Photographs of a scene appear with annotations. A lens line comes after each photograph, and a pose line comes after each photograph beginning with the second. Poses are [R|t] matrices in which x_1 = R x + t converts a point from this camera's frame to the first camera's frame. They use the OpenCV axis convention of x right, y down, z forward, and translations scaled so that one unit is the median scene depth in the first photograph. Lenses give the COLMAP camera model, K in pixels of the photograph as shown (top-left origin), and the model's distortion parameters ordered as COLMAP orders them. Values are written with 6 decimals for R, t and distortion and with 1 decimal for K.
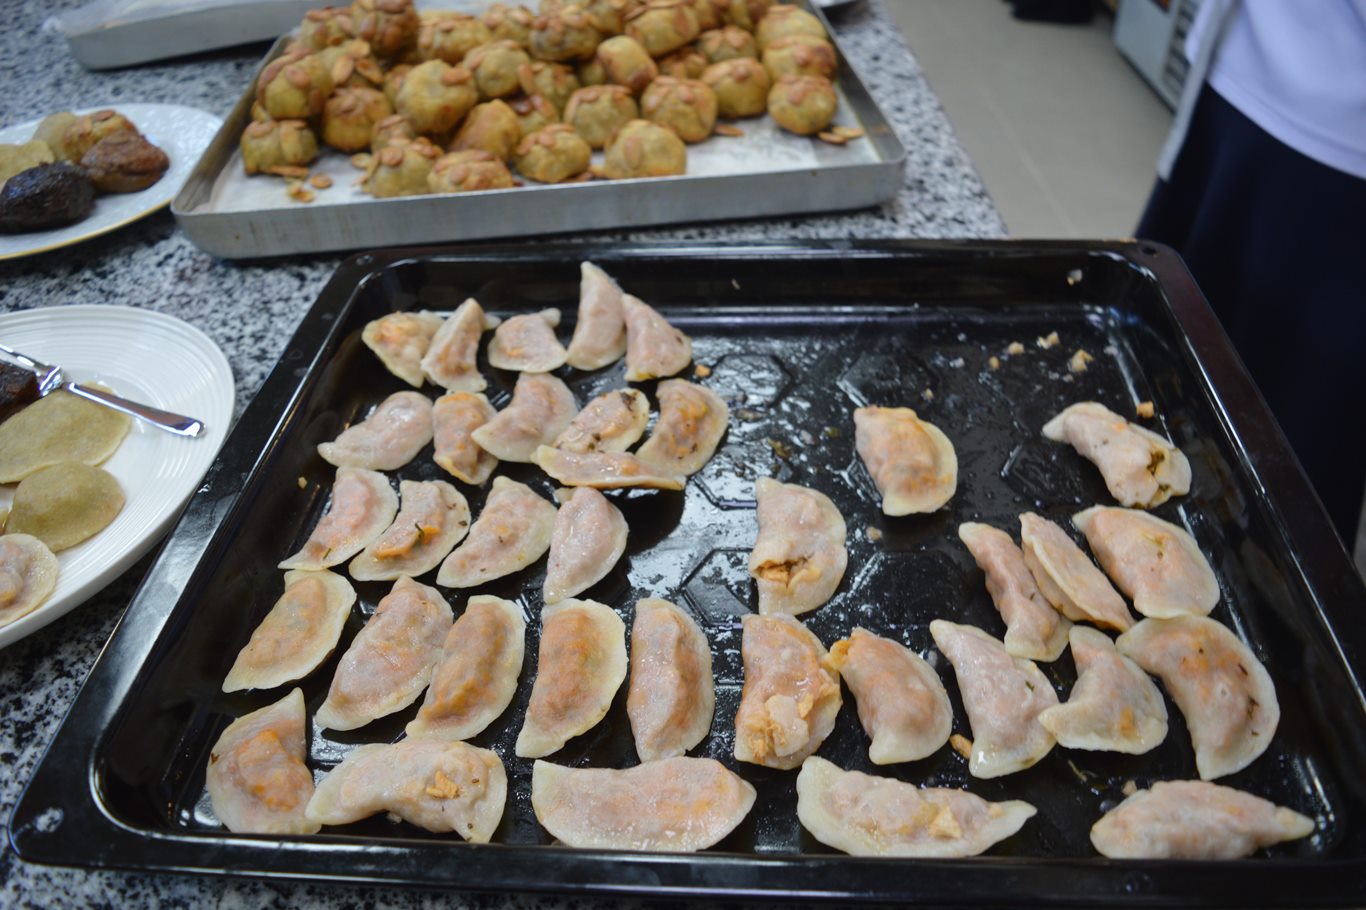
lens RADIAL K [[1111.1, 0, 716.6], [0, 1111.1, 458.3], [0, 0, 1]] dist [-0.101311, 0.034057]
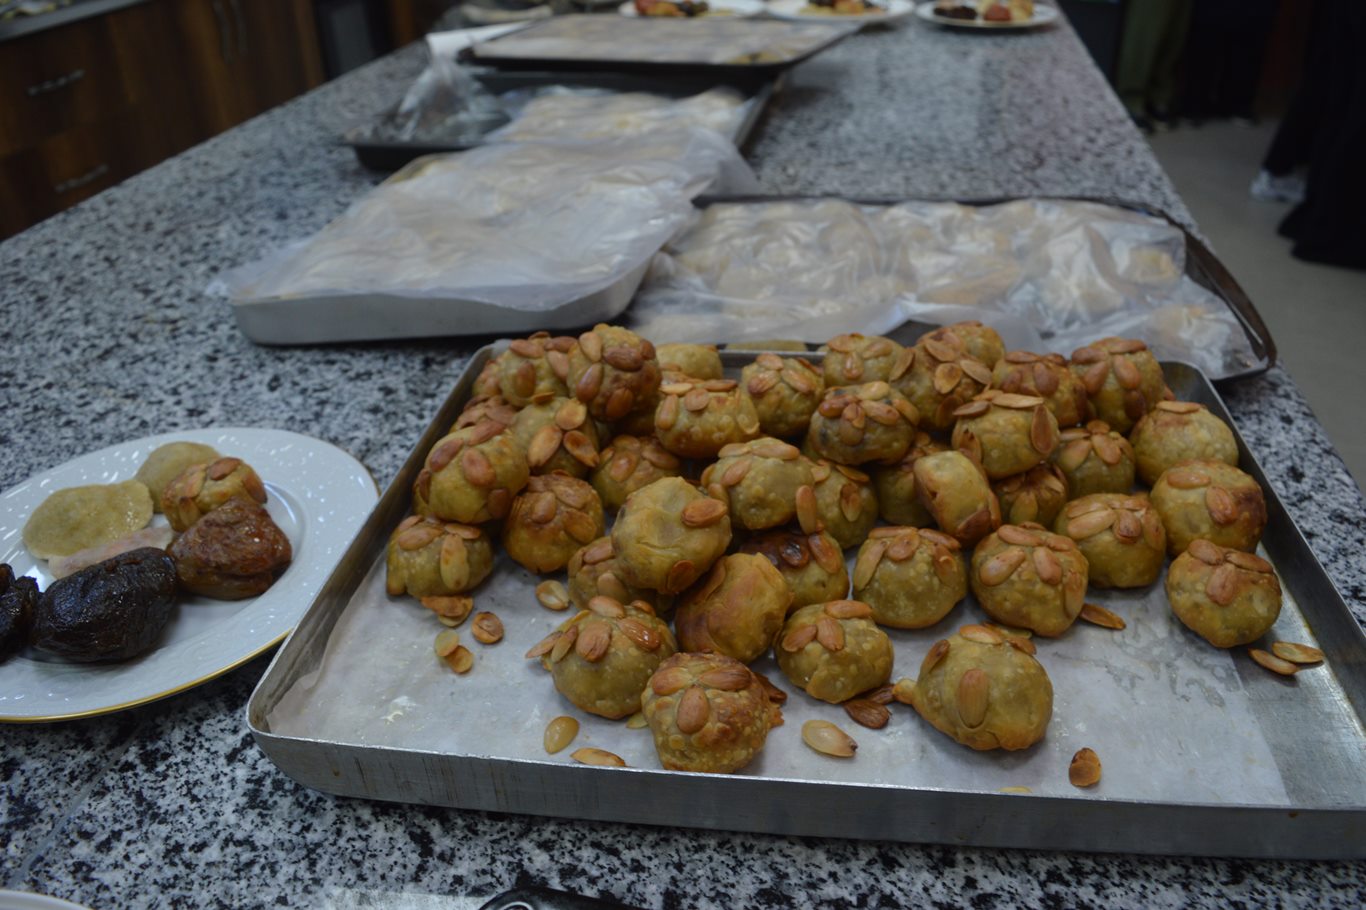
lens RADIAL K [[1111.1, 0, 716.6], [0, 1111.1, 458.3], [0, 0, 1]] dist [-0.101311, 0.034057]
pose [[0.978279, 0.114739, -0.172642, -0.112726], [-0.137196, 0.982714, -0.124301, -0.283708], [0.155396, 0.145287, 0.977110, 0.323314]]
